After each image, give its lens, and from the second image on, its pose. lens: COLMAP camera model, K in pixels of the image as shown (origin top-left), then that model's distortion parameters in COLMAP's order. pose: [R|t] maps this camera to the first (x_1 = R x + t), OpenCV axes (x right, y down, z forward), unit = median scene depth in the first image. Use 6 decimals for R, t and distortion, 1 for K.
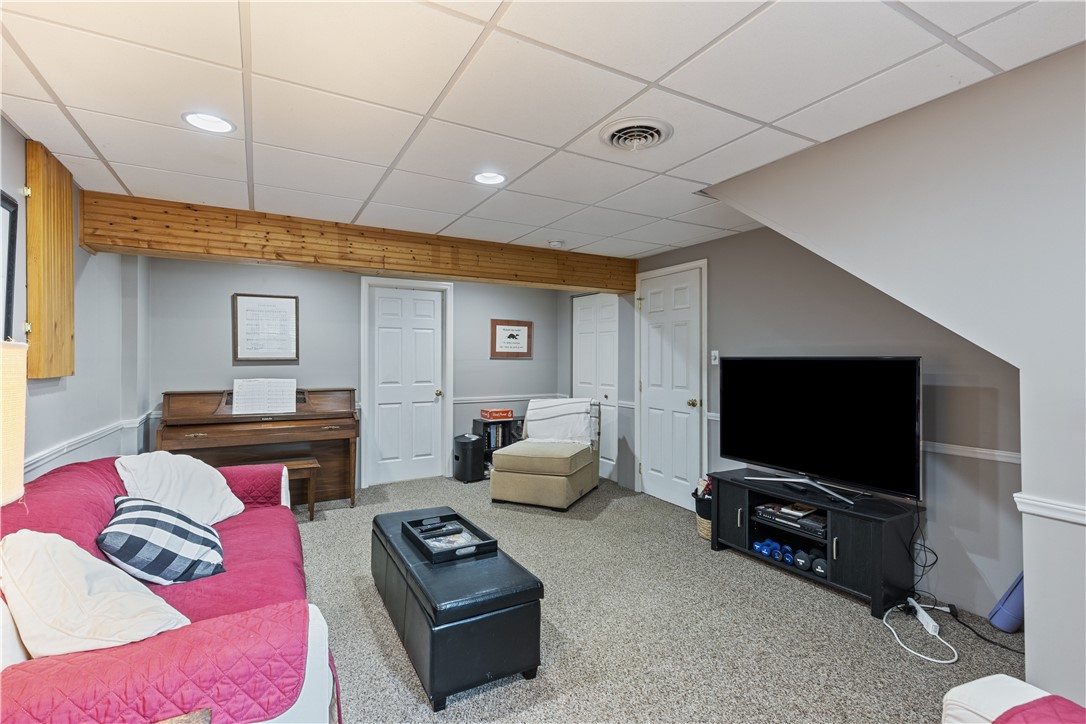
lens RADIAL K [[490.6, 0, 539.4], [0, 490.6, 351.9], [0, 0, 1]] dist [0.006002, -0.000314]
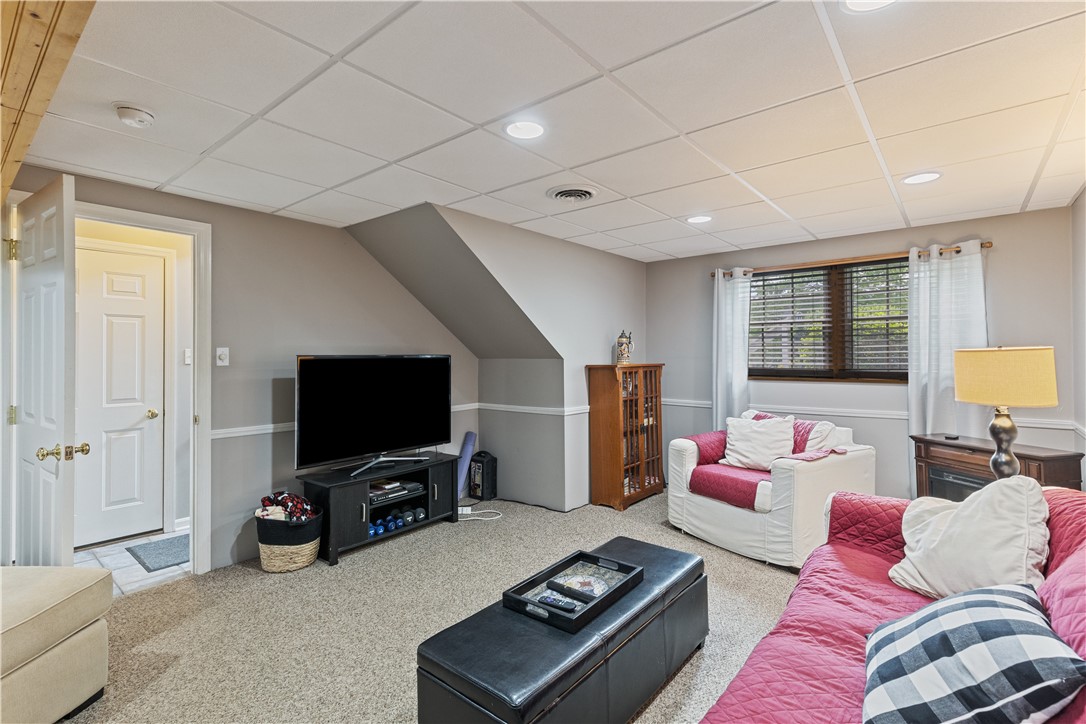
lens RADIAL K [[490.6, 0, 539.4], [0, 490.6, 351.9], [0, 0, 1]] dist [0.006002, -0.000314]
pose [[-0.351501, 0.010639, 0.936127, -0.754381], [-0.004165, 0.999908, -0.012928, 0.014868], [-0.936178, -0.008443, -0.351424, 1.122043]]
